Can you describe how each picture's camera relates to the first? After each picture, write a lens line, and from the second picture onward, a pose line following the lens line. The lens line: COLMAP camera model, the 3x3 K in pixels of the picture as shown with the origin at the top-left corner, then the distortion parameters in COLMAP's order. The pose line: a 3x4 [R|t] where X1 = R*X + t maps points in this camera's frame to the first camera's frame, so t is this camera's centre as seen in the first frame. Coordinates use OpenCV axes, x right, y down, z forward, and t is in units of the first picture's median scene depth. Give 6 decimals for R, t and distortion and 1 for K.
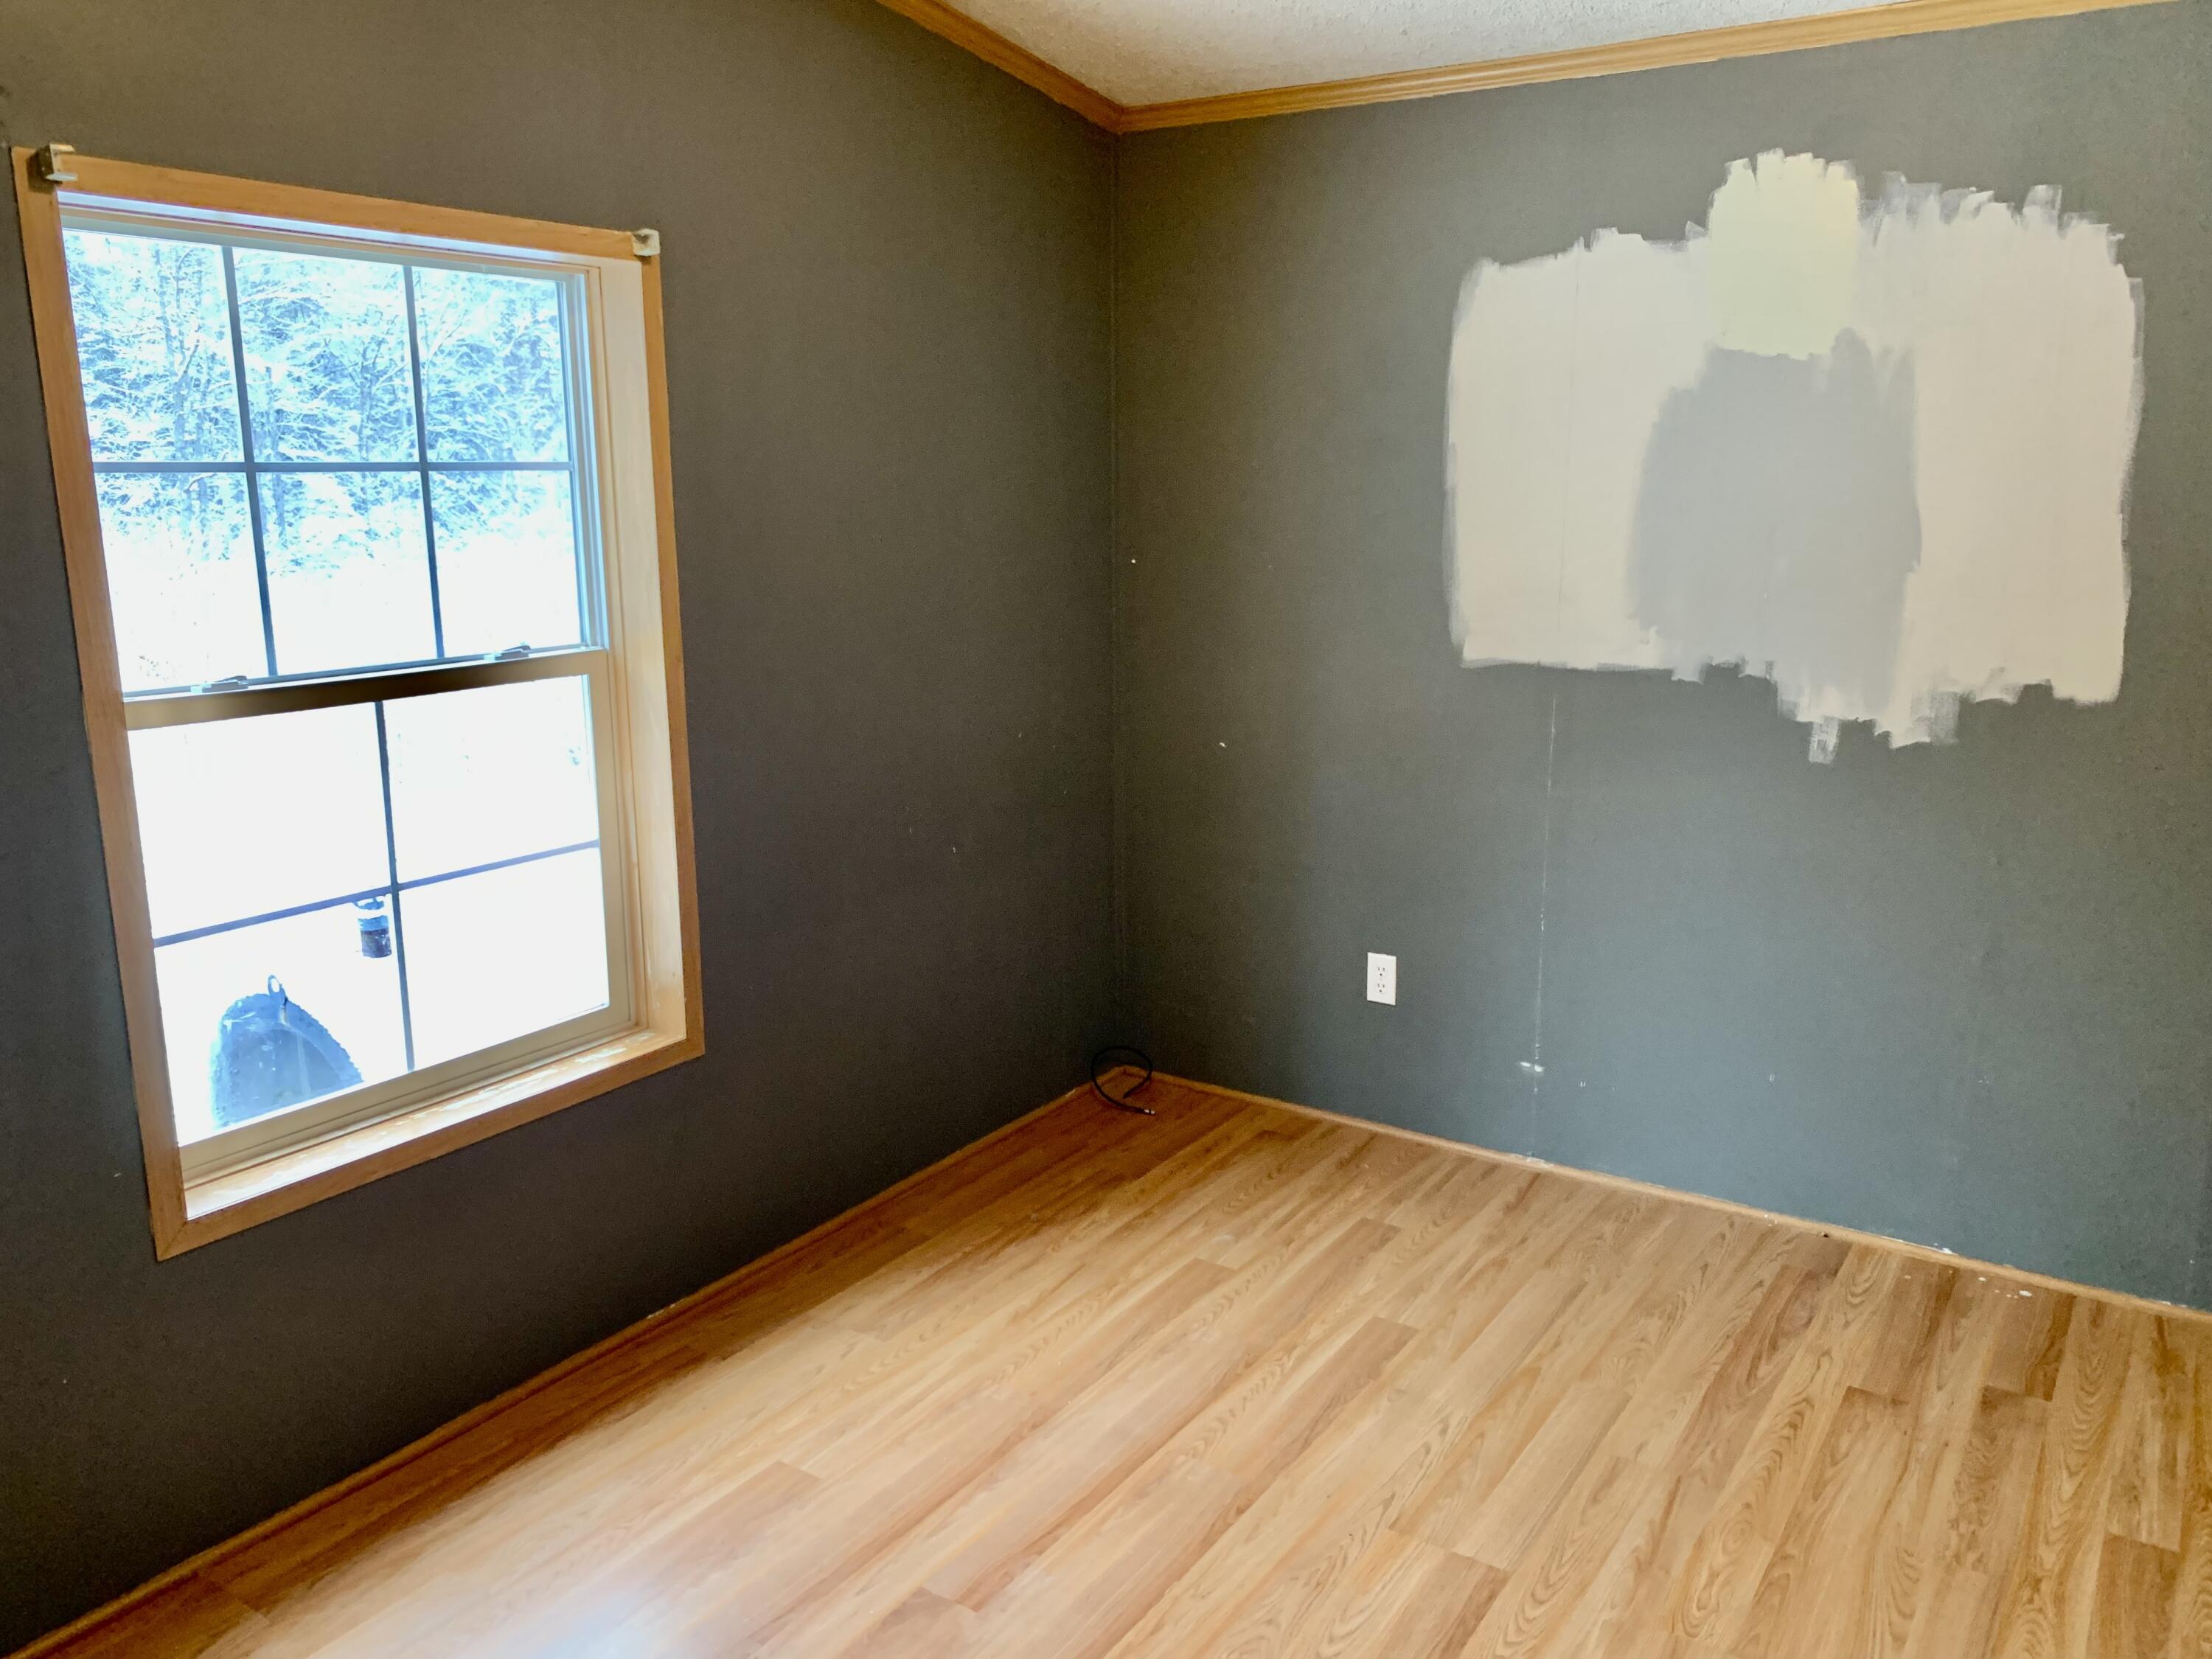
lens RADIAL K [[1709.1, 0, 1106.0], [0, 1709.1, 829.5], [0, 0, 1]] dist [0.062909, -0.075544]
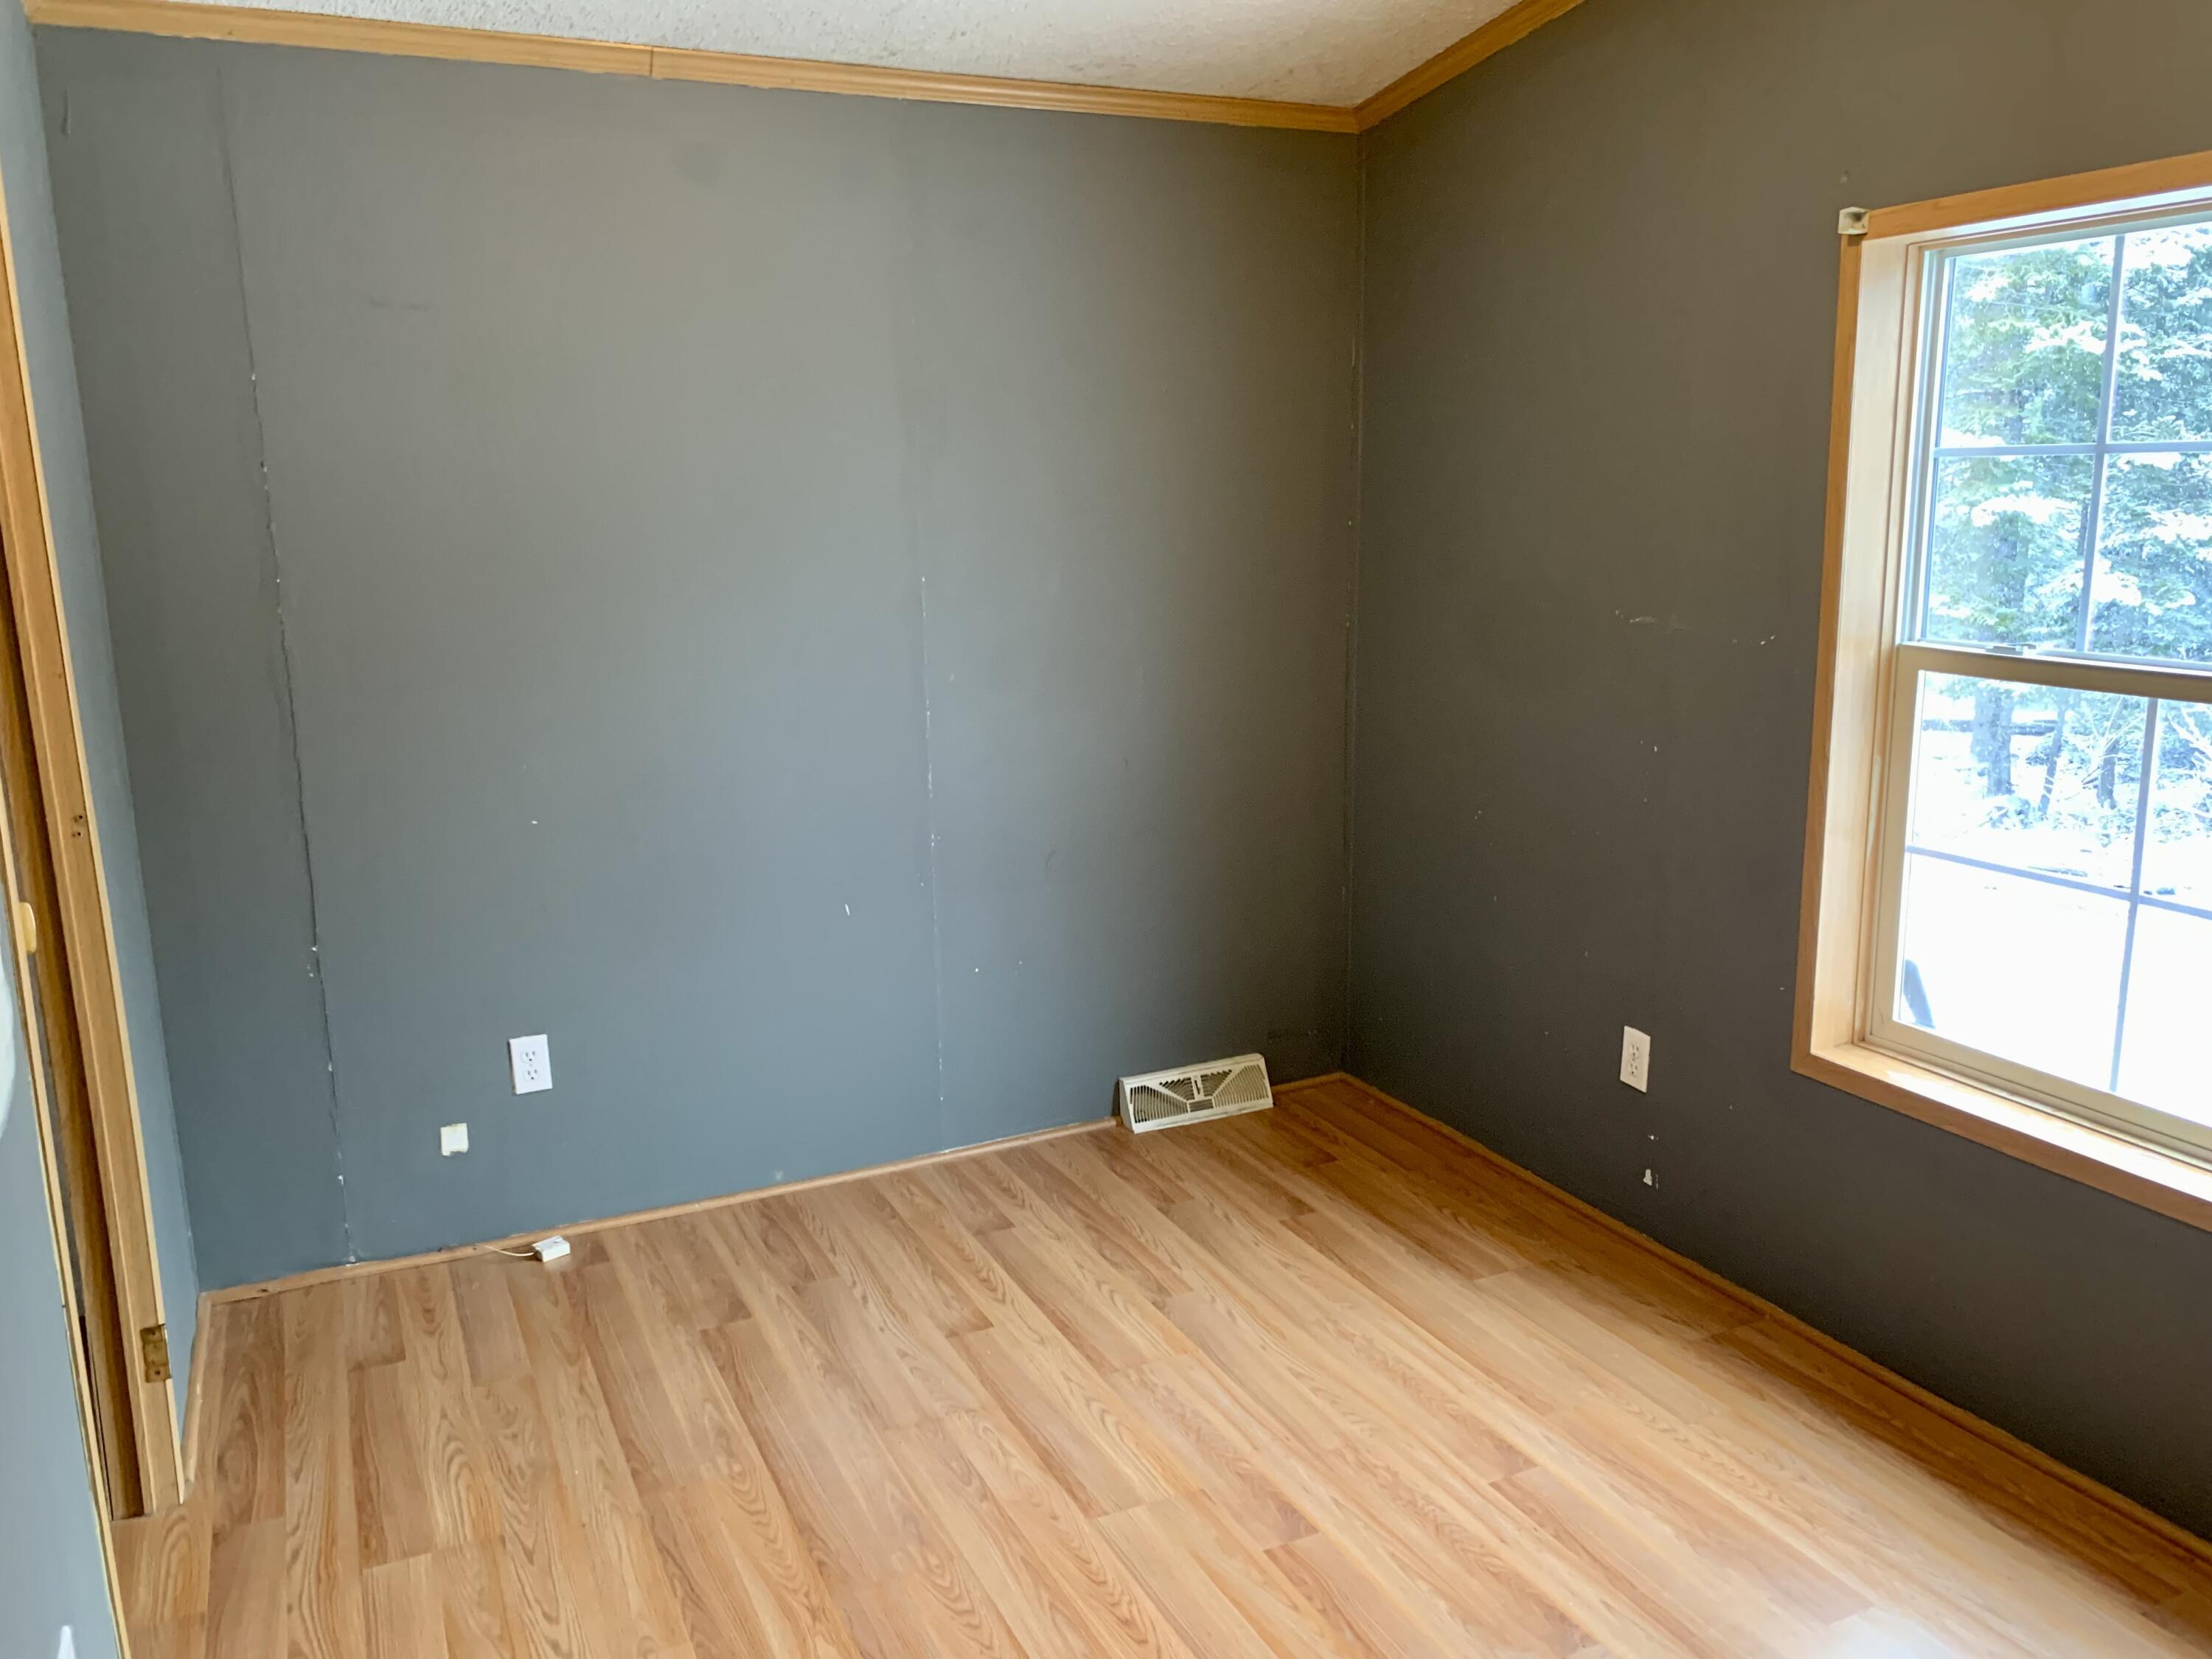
lens RADIAL K [[1709.1, 0, 1106.0], [0, 1709.1, 829.5], [0, 0, 1]] dist [0.062909, -0.075544]
pose [[-0.526107, 0.187957, -0.829388, 0.665273], [-0.148340, 0.940036, 0.307129, -0.210358], [0.837381, 0.284614, -0.466677, 0.989069]]
